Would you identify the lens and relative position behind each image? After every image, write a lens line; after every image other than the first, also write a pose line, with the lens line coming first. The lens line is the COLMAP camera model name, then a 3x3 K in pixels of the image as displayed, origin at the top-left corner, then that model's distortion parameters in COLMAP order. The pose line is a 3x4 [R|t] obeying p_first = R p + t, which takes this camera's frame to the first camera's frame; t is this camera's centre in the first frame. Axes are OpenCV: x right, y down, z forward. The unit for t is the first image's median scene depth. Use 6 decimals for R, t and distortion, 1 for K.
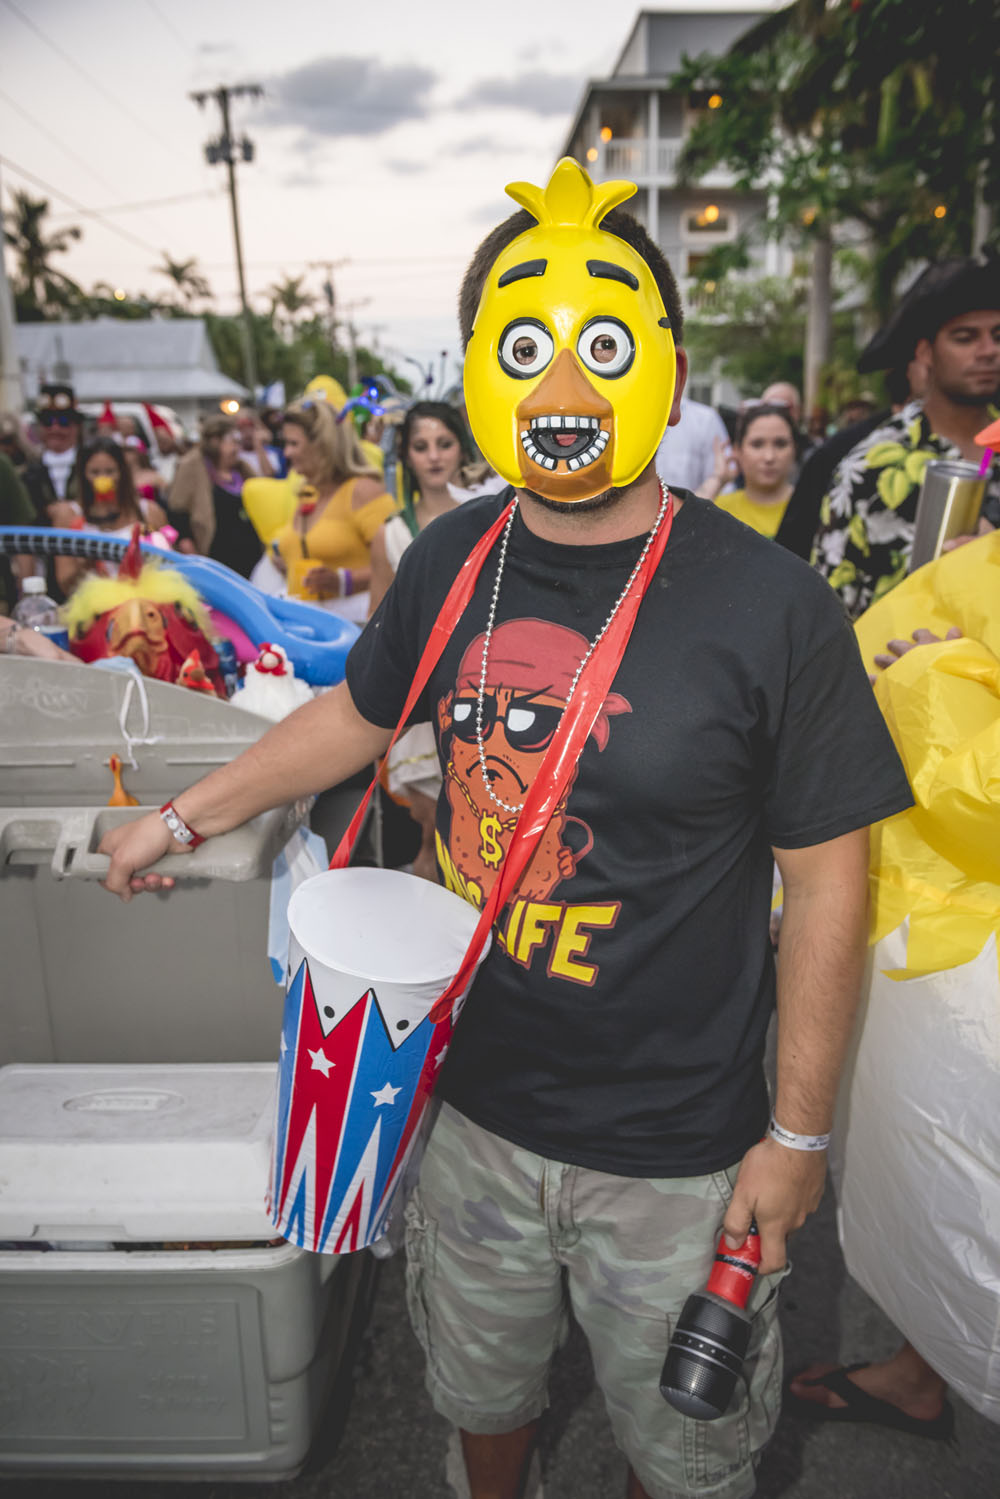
lens RADIAL K [[1309.0, 0, 488.6], [0, 1309.0, 750.6], [0, 0, 1]] dist [0.005481, -0.002063]
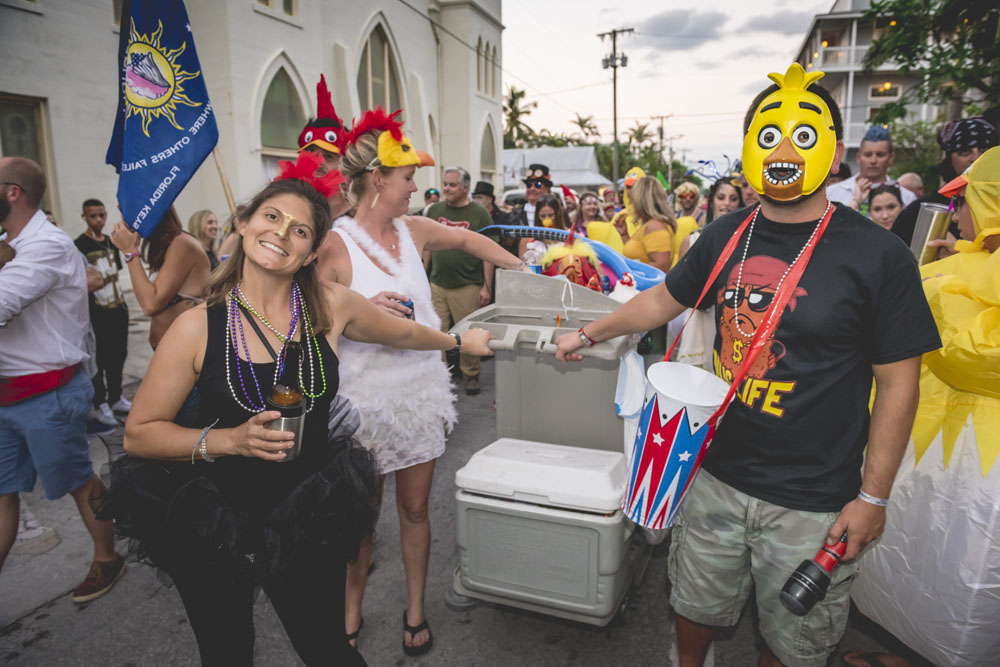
lens RADIAL K [[707.8, 0, 500.9], [0, 707.8, 331.1], [0, 0, 1]] dist [-0.035352, -0.007323]
pose [[0.946317, 0.071292, -0.315279, -0.000163], [-0.090744, 0.994744, -0.047435, 0.004891], [0.310240, 0.073498, 0.947813, -0.011355]]
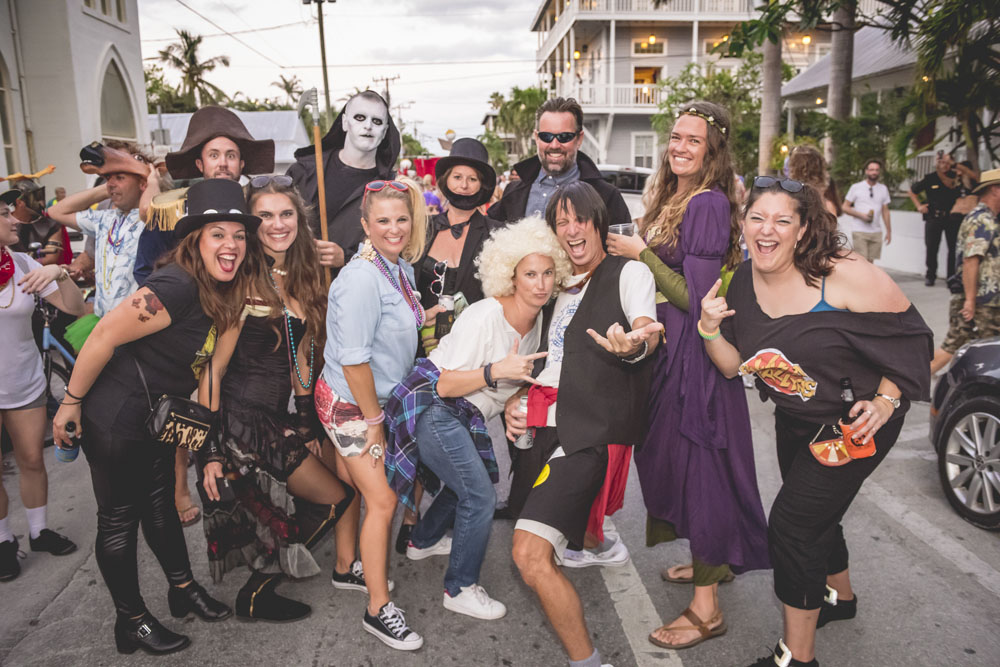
lens RADIAL K [[793.0, 0, 500.0], [0, 793.0, 333.5], [0, 0, 1]] dist [-0.013443, -0.003418]
pose [[0.999720, -0.001897, 0.023577, -0.020772], [0.003233, 0.998383, -0.056756, -0.037858], [-0.023431, 0.056817, 0.998110, 0.156649]]
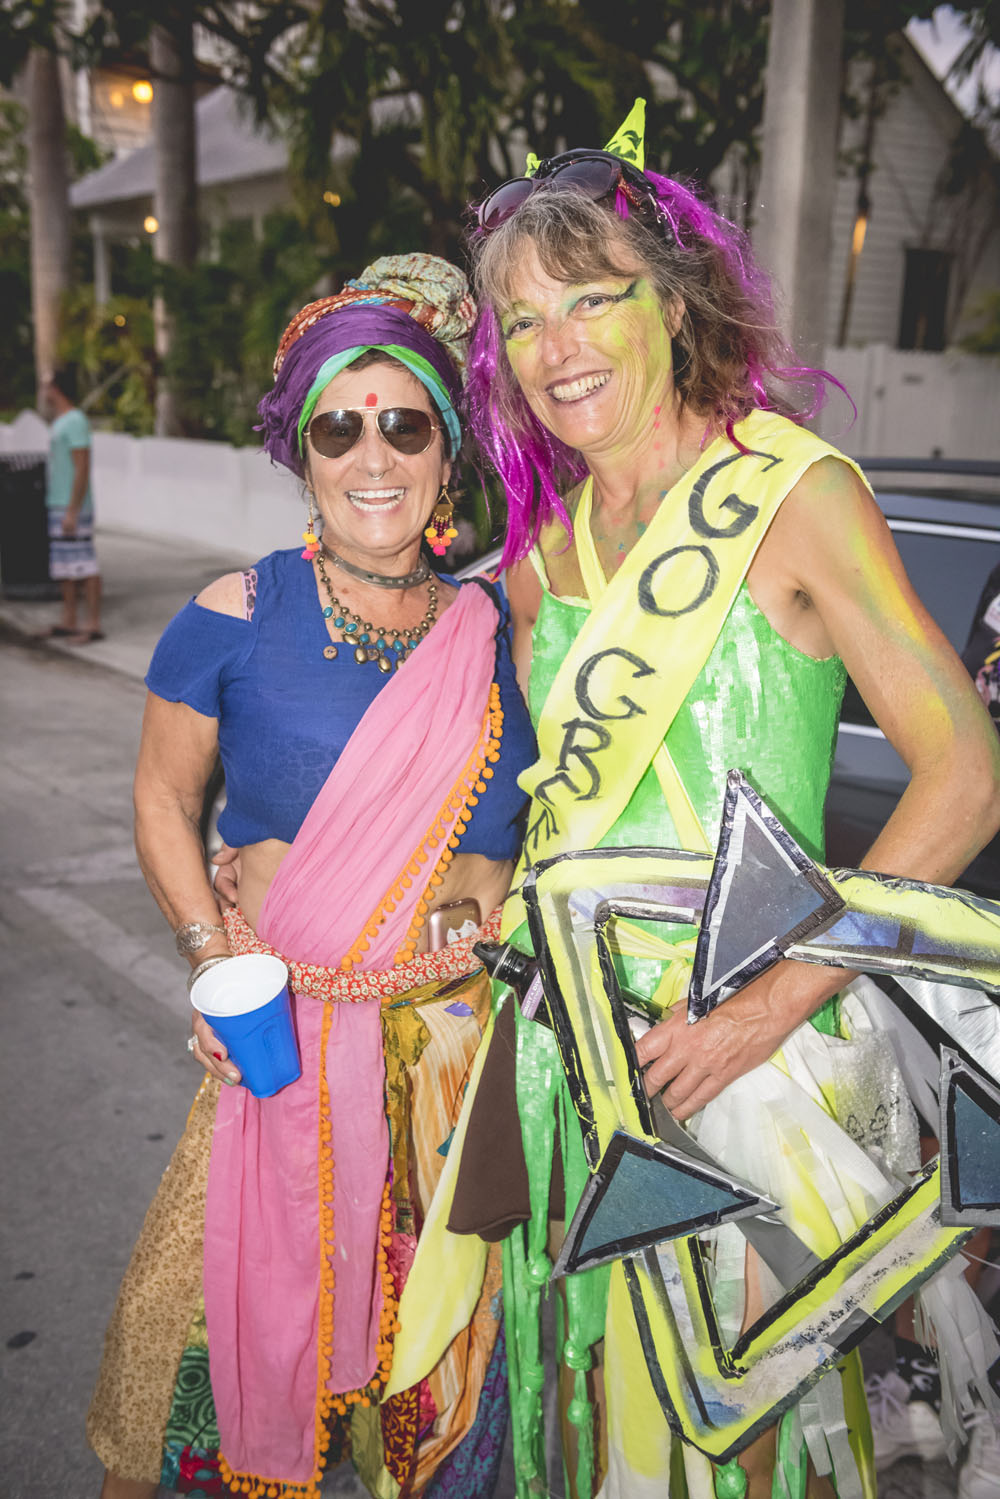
lens RADIAL K [[1722.7, 0, 500.0], [0, 1722.7, 749.5], [0, 0, 1]] dist [0.087659, -0.024602]
pose [[0.846832, -0.066435, 0.527695, -0.010687], [0.088217, 0.995970, -0.016179, -0.031706], [-0.524493, 0.060252, 0.849280, 0.136399]]
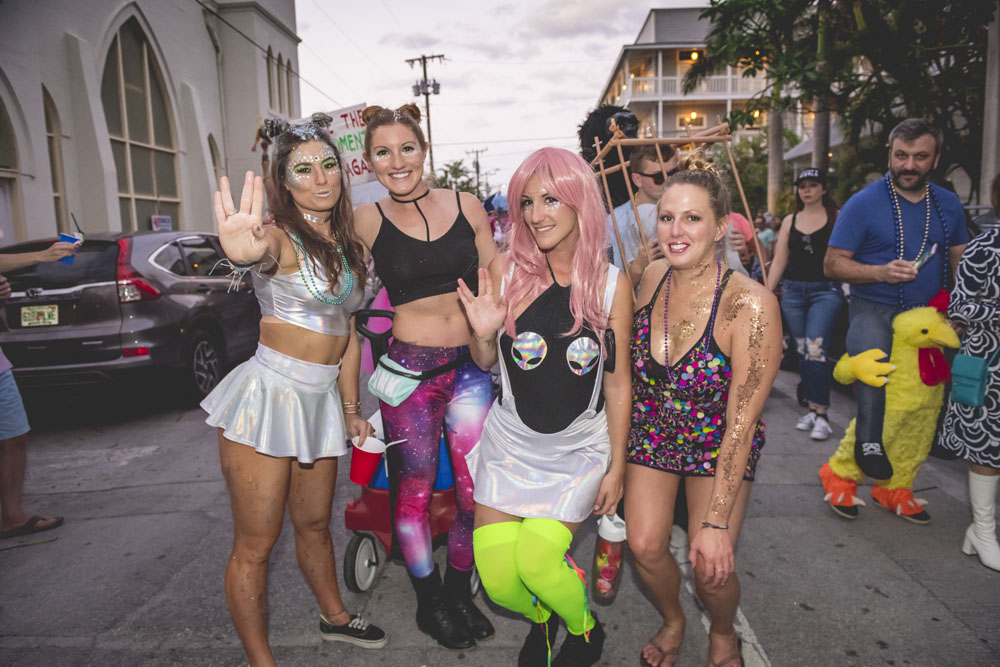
lens RADIAL K [[707.8, 0, 500.9], [0, 707.8, 331.1], [0, 0, 1]] dist [-0.035352, -0.007323]
pose [[0.996898, -0.001163, -0.078702, -0.016507], [-0.007819, 0.993483, -0.113715, -0.008708], [0.078321, 0.113977, 0.990391, 0.071223]]
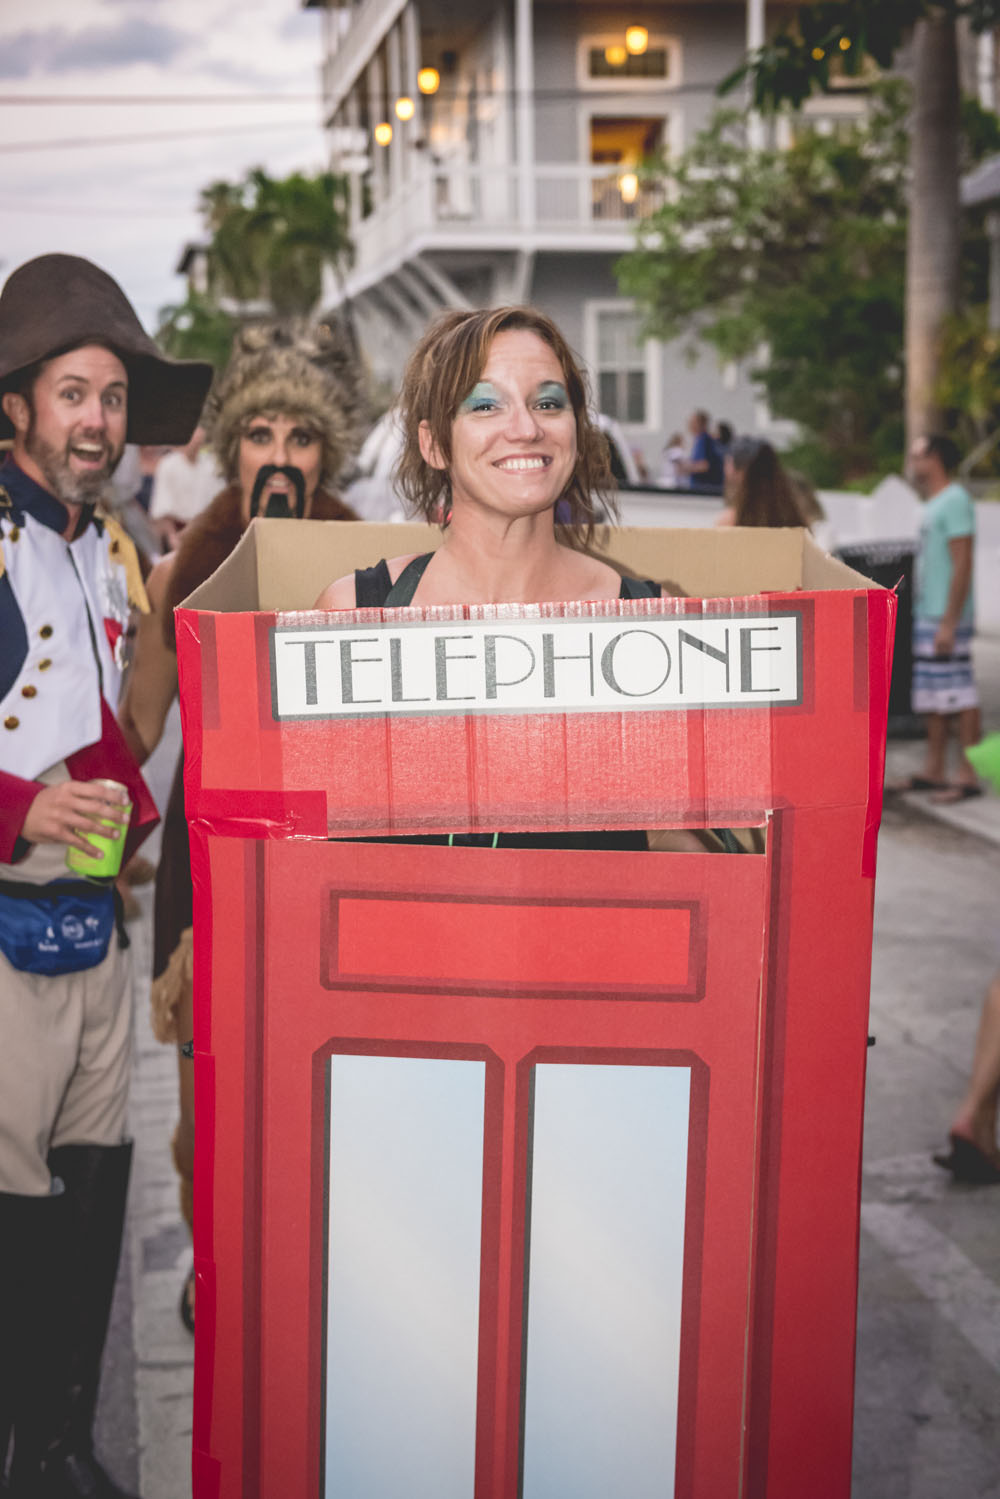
lens RADIAL K [[2293.8, 0, 500.0], [0, 2293.8, 749.5], [0, 0, 1]] dist [0.144106, -0.094176]
pose [[0.991391, -0.018430, 0.129634, -0.006330], [0.032783, 0.993449, -0.109475, -0.037535], [-0.126767, 0.112782, 0.985500, 0.148475]]
